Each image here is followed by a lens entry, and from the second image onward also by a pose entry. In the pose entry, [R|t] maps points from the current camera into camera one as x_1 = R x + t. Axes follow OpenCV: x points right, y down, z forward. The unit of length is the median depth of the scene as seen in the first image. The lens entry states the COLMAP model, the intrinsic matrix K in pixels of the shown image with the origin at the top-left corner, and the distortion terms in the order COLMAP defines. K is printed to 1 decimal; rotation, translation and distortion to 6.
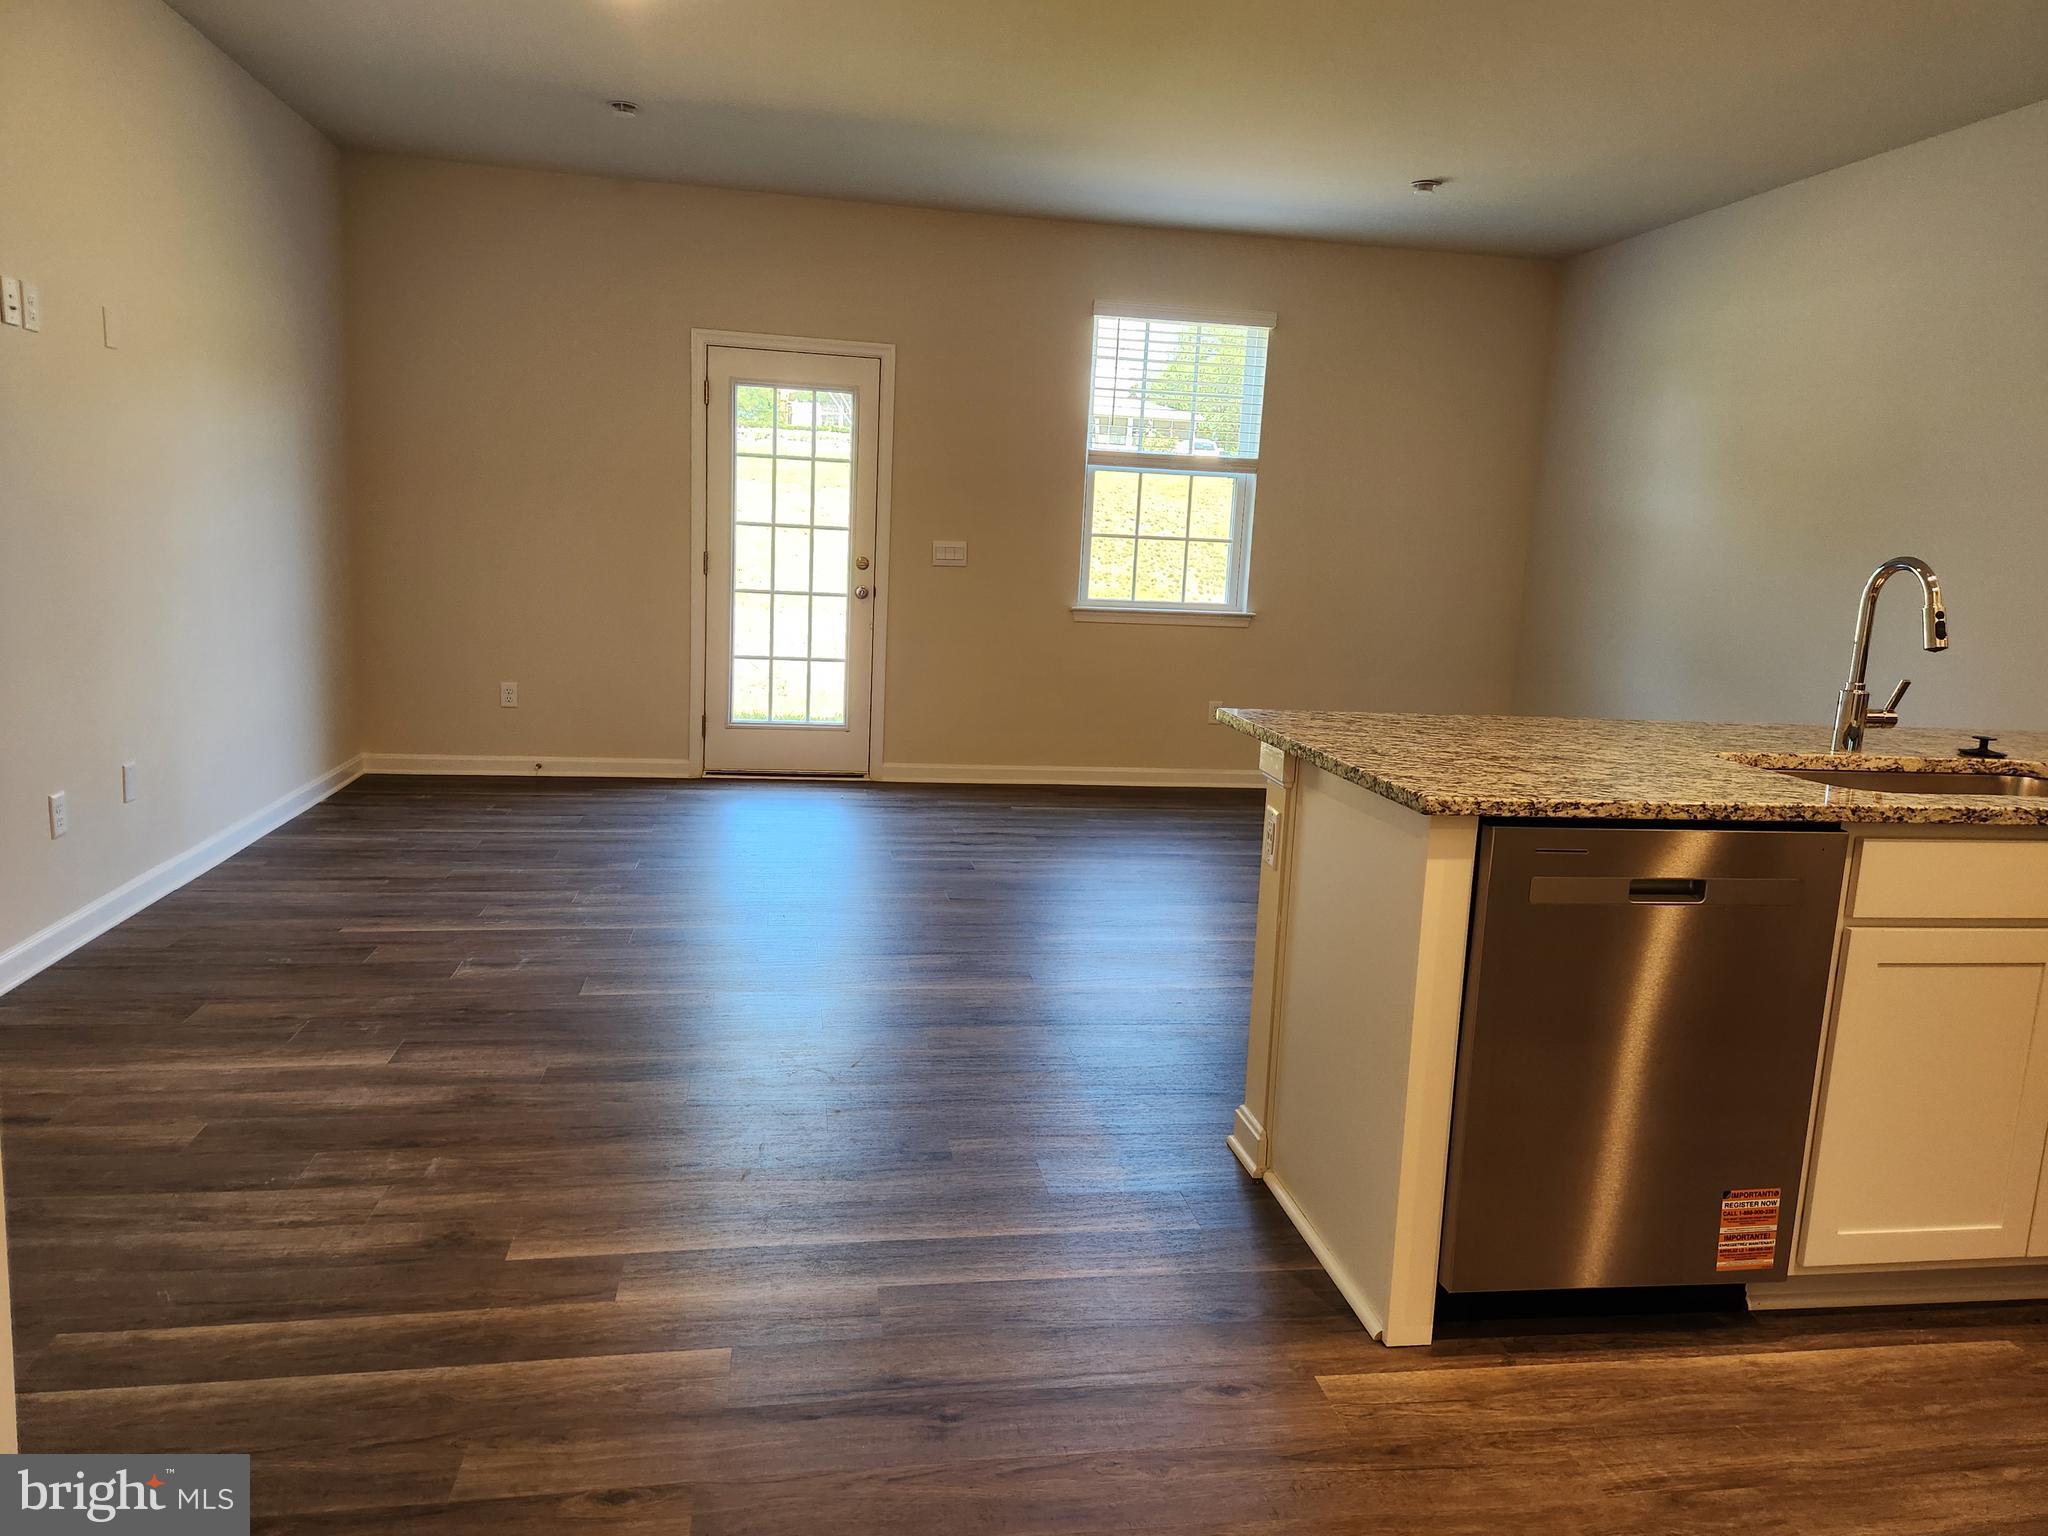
lens RADIAL K [[1363.4, 0, 1025.1], [0, 1363.4, 749.4], [0, 0, 1]] dist [0.080063, -0.070304]
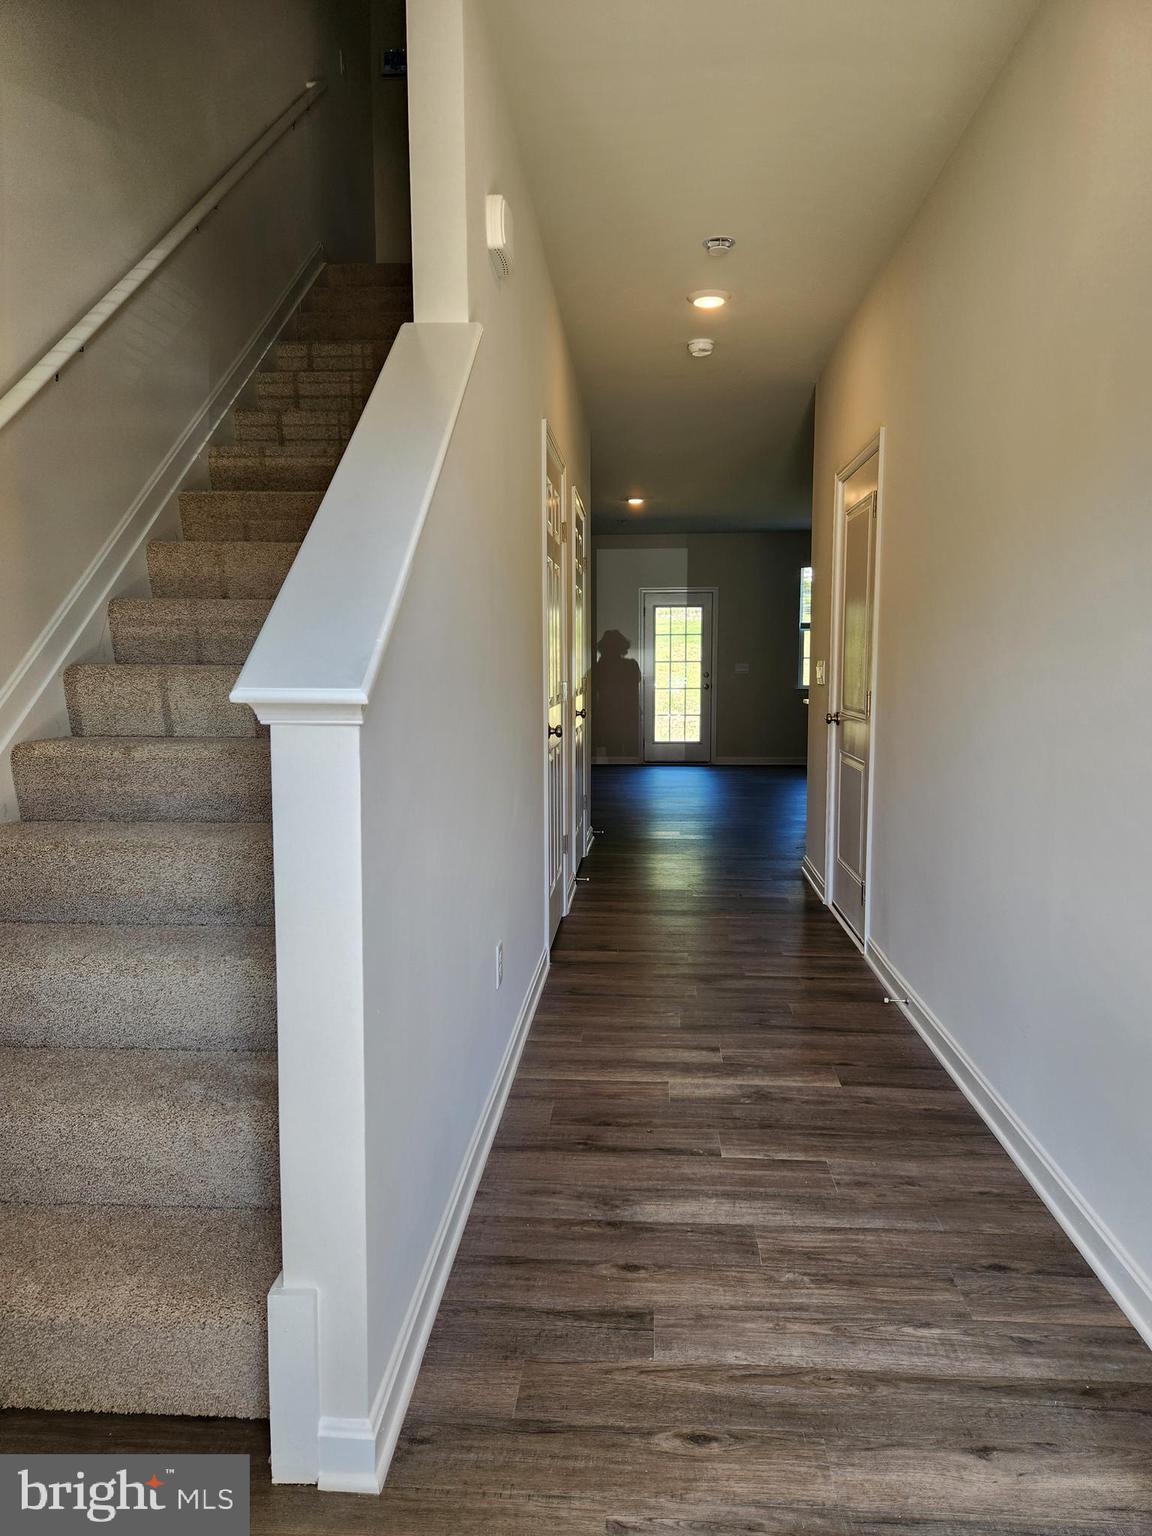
lens RADIAL K [[1022.5, 0, 581.8], [0, 1022.5, 769.7], [0, 0, 1]] dist [0.080063, -0.070304]
pose [[0.970696, -0.021298, -0.239367, 0.127610], [0.010588, 0.998888, -0.045941, 0.146308], [0.240079, 0.042060, 0.969842, -1.052437]]
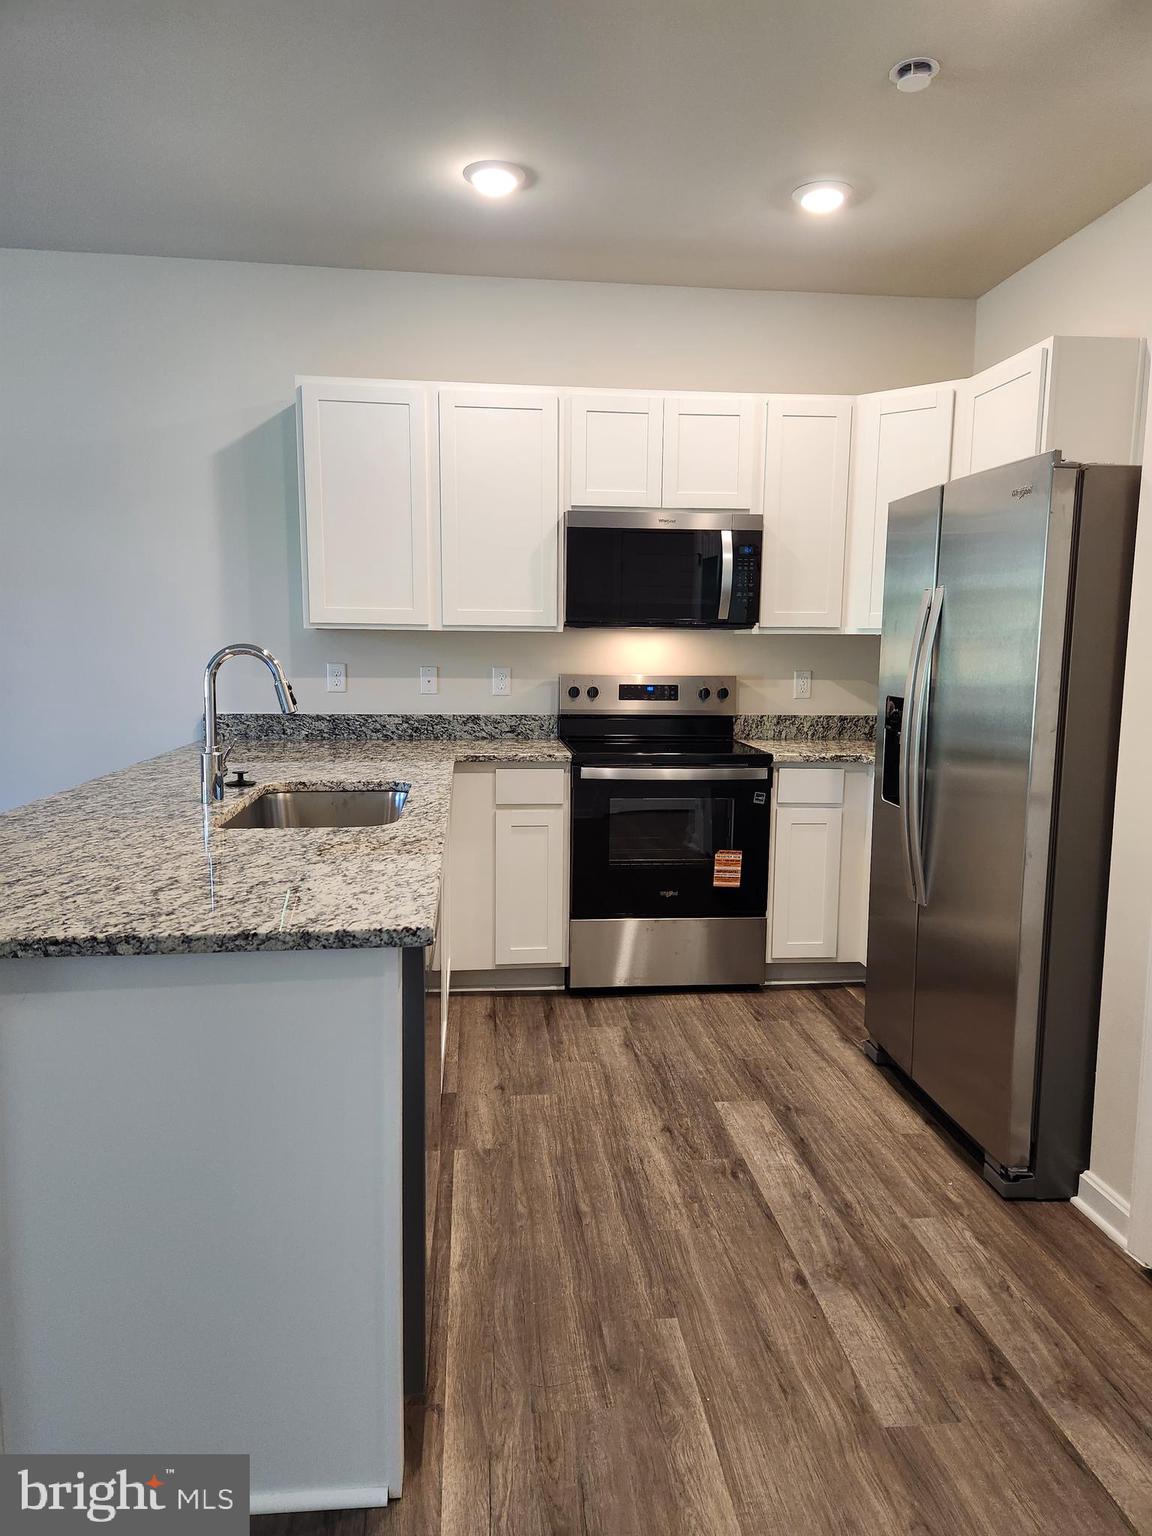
lens RADIAL K [[1022.5, 0, 582.2], [0, 1022.5, 771.5], [0, 0, 1]] dist [0.080063, -0.070304]
pose [[0.060009, -0.174644, 0.982801, -0.151722], [0.146563, 0.975446, 0.164388, -0.068319], [-0.987379, 0.134178, 0.084132, 0.320597]]
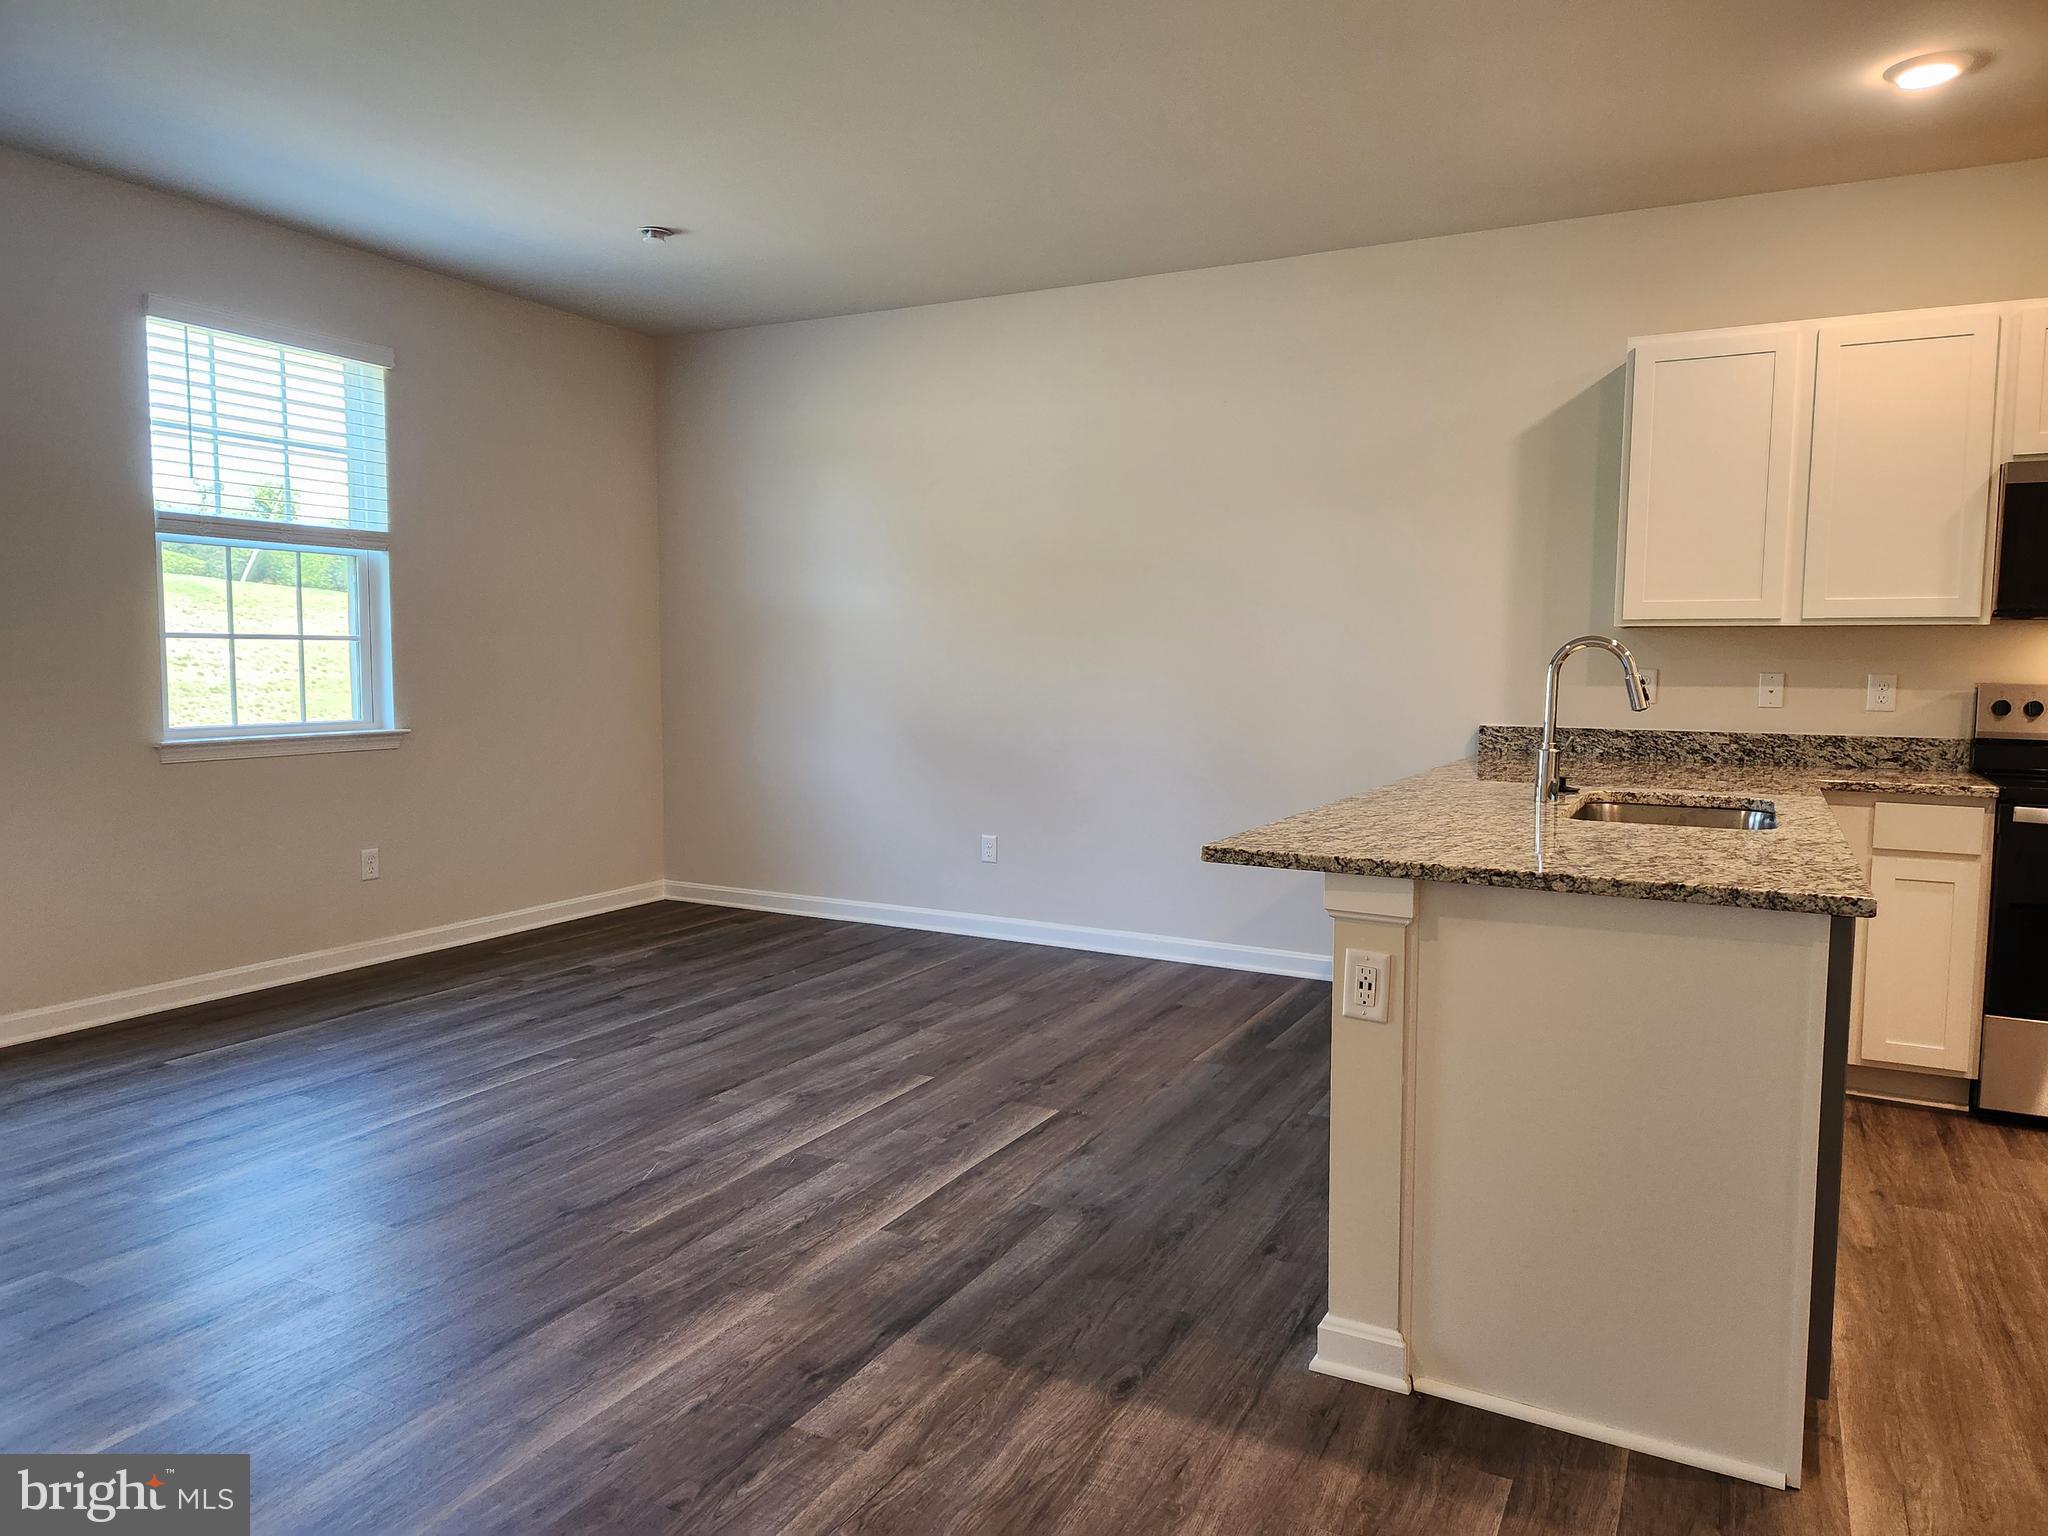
lens RADIAL K [[1363.4, 0, 1013.0], [0, 1363.4, 766.7], [0, 0, 1]] dist [0.080063, -0.070304]
pose [[0.611471, -0.108073, 0.783852, -0.321447], [0.143490, 0.989349, 0.024471, -0.065046], [-0.778148, 0.097511, 0.620466, 0.335025]]
